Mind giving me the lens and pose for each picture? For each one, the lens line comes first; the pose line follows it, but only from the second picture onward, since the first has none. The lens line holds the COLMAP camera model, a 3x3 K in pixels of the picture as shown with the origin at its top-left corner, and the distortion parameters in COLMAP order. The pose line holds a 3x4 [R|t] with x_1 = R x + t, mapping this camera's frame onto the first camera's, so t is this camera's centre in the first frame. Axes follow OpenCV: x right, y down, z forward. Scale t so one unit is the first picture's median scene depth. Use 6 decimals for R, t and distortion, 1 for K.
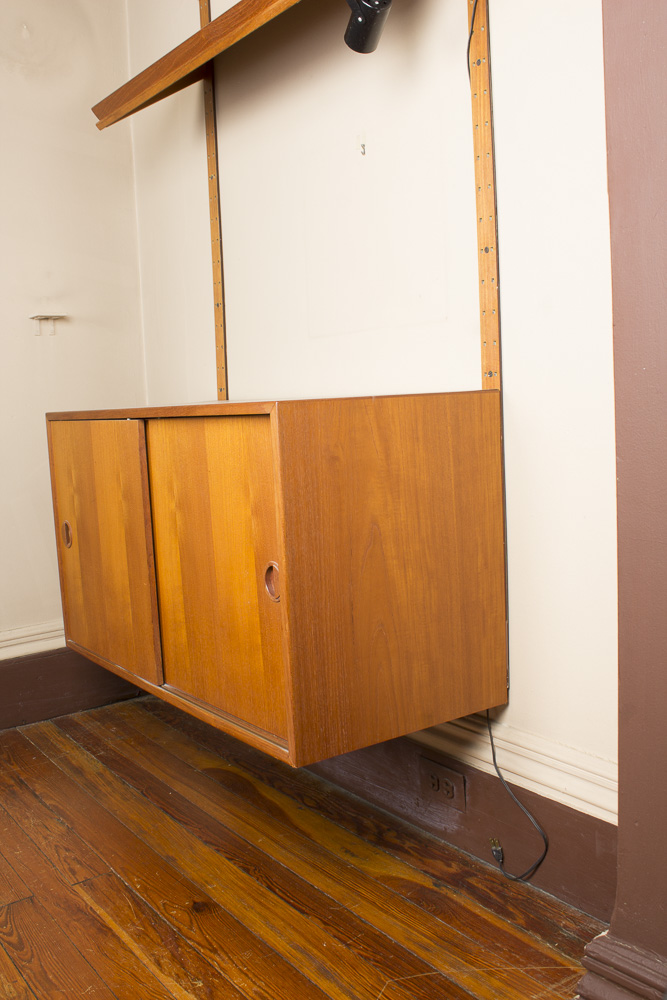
lens RADIAL K [[948.5, 0, 338.8], [0, 948.5, 503.2], [0, 0, 1]] dist [-0.084933, 0.000000]
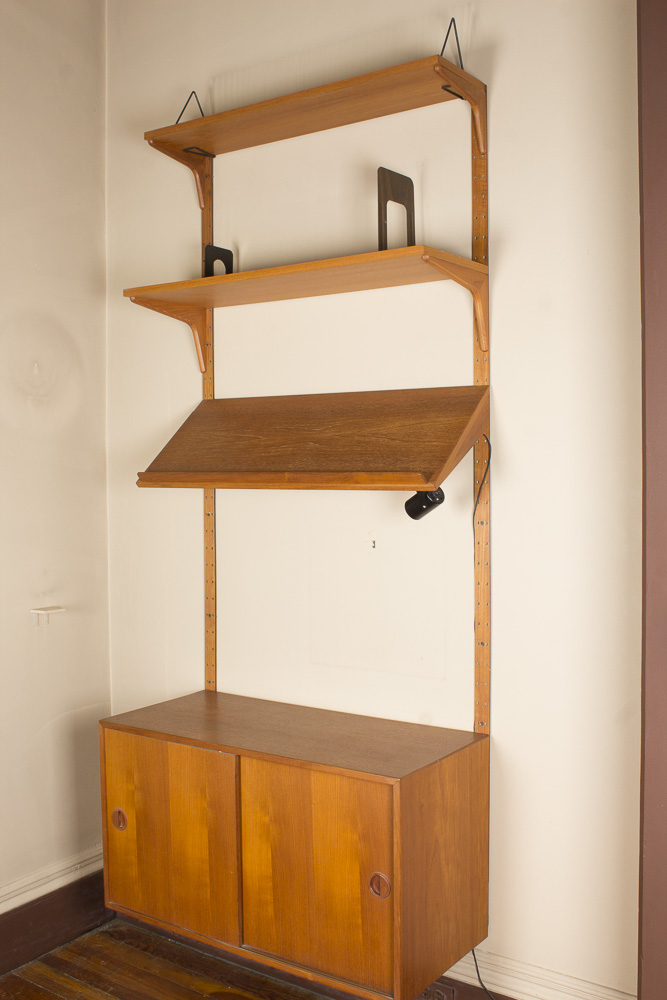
lens RADIAL K [[1029.0, 0, 325.2], [0, 1029.0, 509.0], [0, 0, 1]] dist [-0.054958, 0.000000]
pose [[0.945913, 0.020542, 0.323768, -0.431132], [0.003759, 0.997232, -0.074254, -0.248402], [-0.324397, 0.071455, 0.943218, -0.353292]]
